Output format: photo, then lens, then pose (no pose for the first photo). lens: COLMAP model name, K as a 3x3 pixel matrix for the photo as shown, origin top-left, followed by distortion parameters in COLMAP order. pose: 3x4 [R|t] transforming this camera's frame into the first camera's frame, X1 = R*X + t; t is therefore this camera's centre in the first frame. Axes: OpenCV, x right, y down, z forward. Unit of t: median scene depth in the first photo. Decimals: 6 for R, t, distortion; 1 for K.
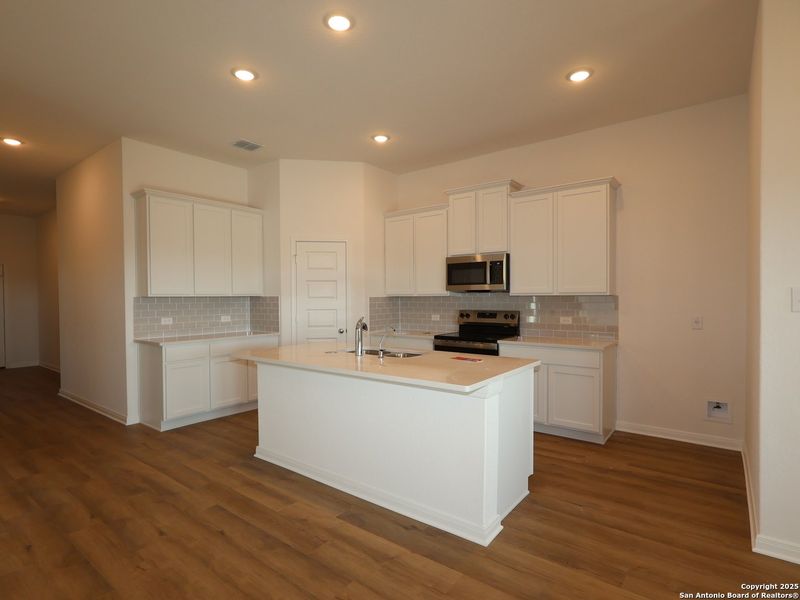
lens RADIAL K [[419.8, 0, 397.9], [0, 419.8, 302.3], [0, 0, 1]] dist [-0.002160, -0.000300]
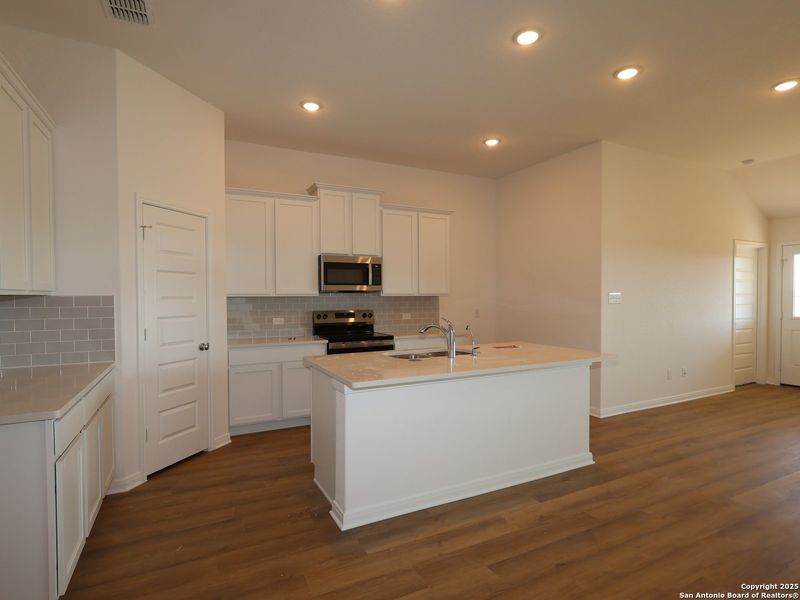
lens RADIAL K [[419.8, 0, 397.9], [0, 419.8, 302.3], [0, 0, 1]] dist [-0.002160, -0.000300]
pose [[0.432754, -0.008412, 0.901473, -0.692787], [0.013699, 0.999902, 0.002755, -0.001879], [-0.901408, 0.011157, 0.432827, 0.473221]]
